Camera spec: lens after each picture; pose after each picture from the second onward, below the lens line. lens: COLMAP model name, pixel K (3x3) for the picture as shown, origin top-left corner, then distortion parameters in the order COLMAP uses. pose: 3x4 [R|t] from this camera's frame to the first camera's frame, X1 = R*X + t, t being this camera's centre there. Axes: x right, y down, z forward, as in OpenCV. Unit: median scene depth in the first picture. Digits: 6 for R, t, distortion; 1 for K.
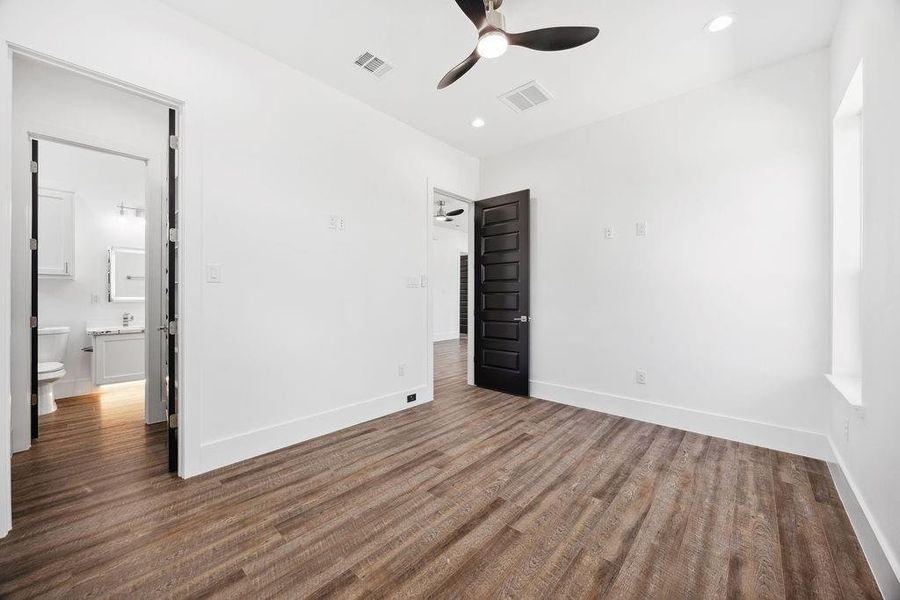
lens RADIAL K [[343.5, 0, 450.0], [0, 343.5, 300.0], [0, 0, 1]] dist [0.001391, 0.000068]
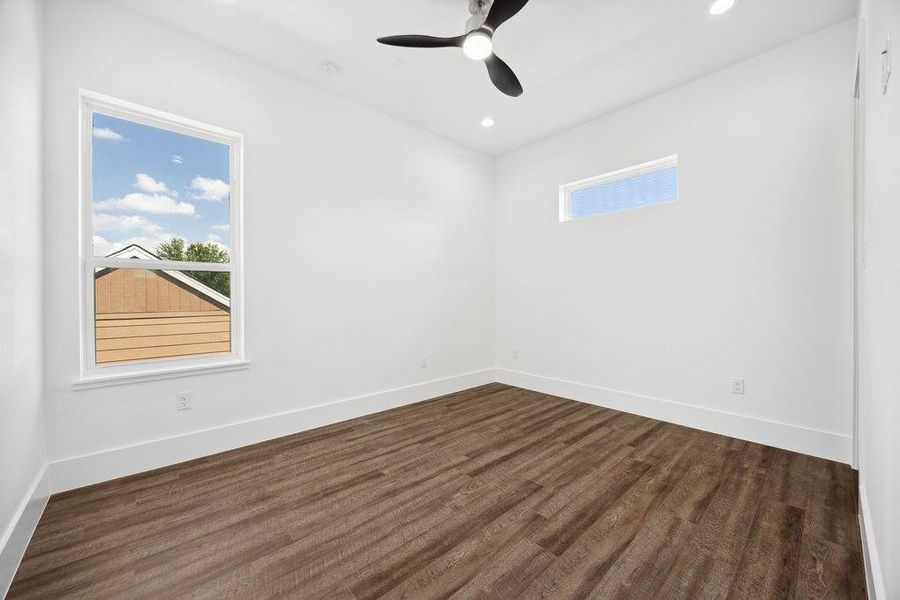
lens RADIAL K [[343.5, 0, 450.0], [0, 343.5, 300.0], [0, 0, 1]] dist [0.001391, 0.000068]
pose [[-0.994044, 0.000783, 0.108977, 0.090006], [0.003283, 0.999735, 0.022768, -0.002359], [-0.108931, 0.022990, -0.993783, 1.966260]]
